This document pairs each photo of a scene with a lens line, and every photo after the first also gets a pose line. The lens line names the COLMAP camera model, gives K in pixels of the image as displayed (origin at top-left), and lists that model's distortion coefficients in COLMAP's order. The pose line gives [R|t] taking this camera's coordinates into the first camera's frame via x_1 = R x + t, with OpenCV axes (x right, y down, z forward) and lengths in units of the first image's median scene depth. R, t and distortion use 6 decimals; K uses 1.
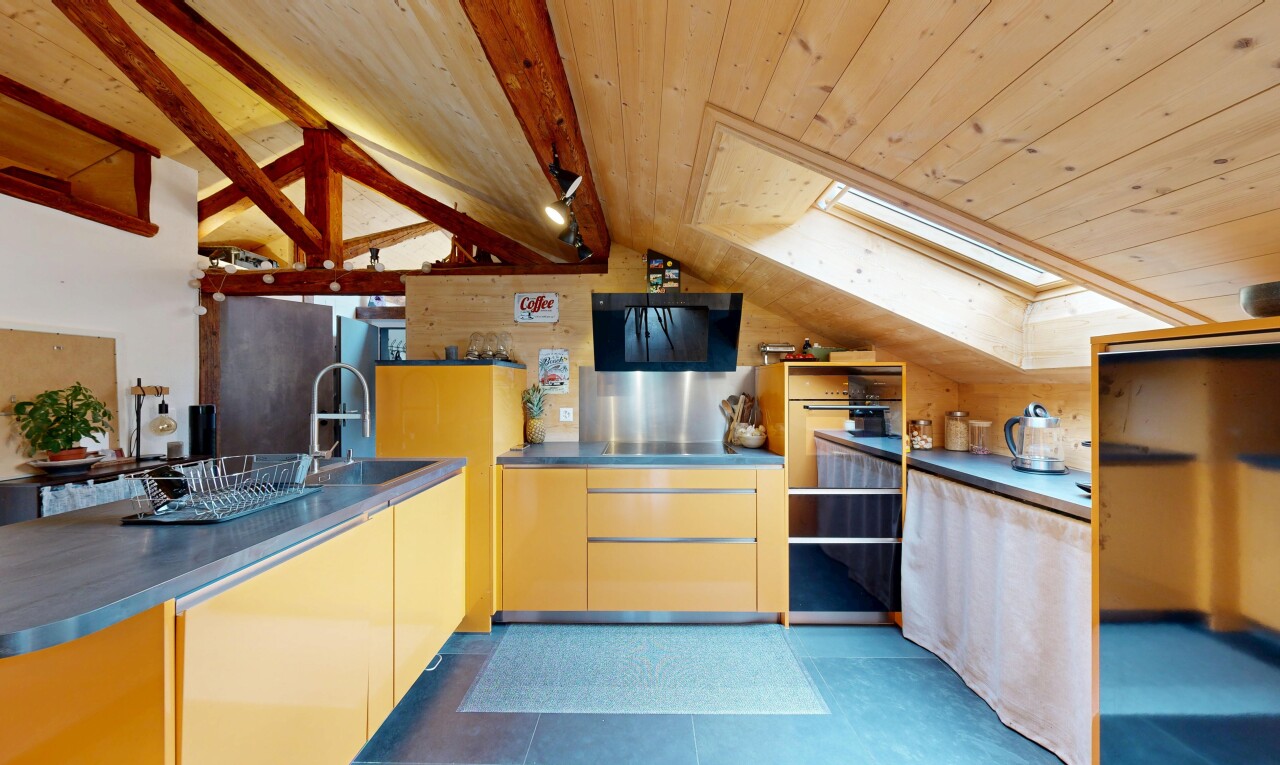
lens RADIAL K [[431.9, 0, 643.7], [0, 431.9, 382.7], [0, 0, 1]] dist [0.000320, 0.000077]
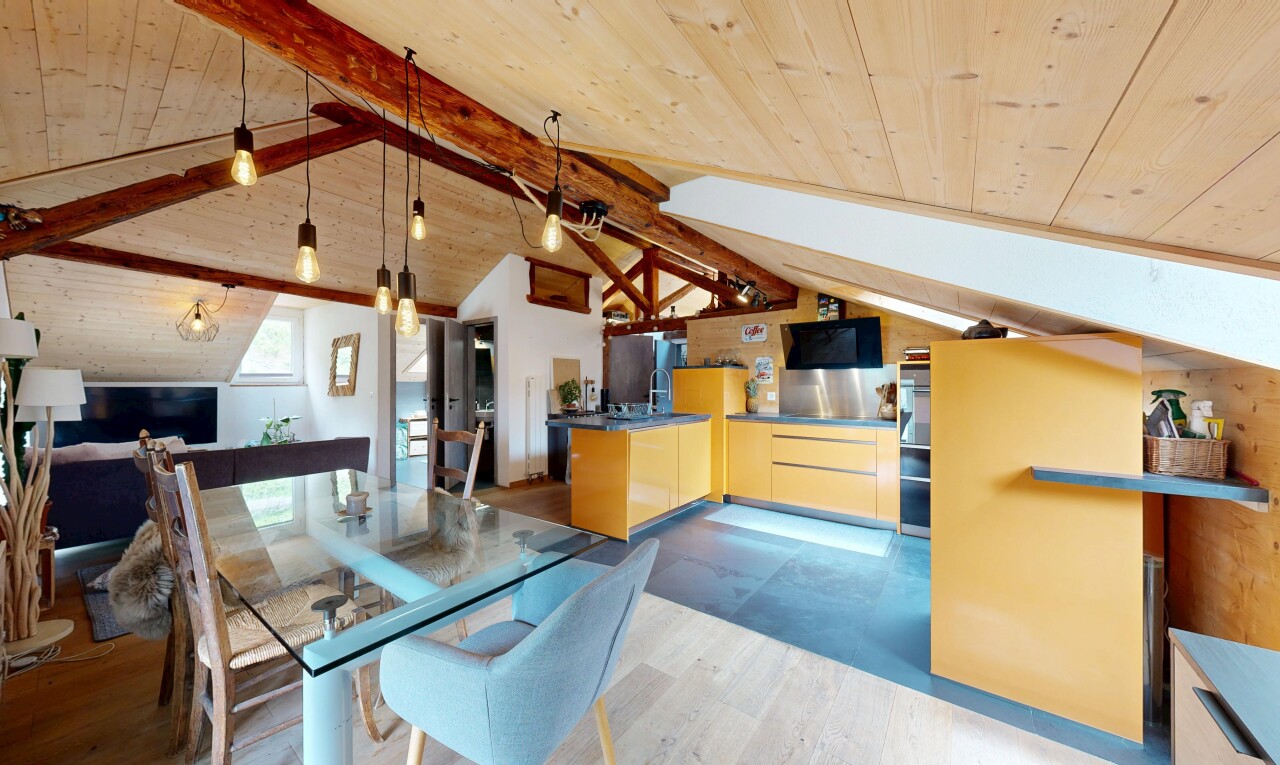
lens RADIAL K [[431.9, 0, 638.3], [0, 431.9, 382.5], [0, 0, 1]] dist [0.000320, 0.000077]
pose [[0.800442, -0.000134, -0.599410, 0.403138], [-0.000104, 1.000000, -0.000363, 0.021403], [0.599410, 0.000353, 0.800442, -0.626752]]
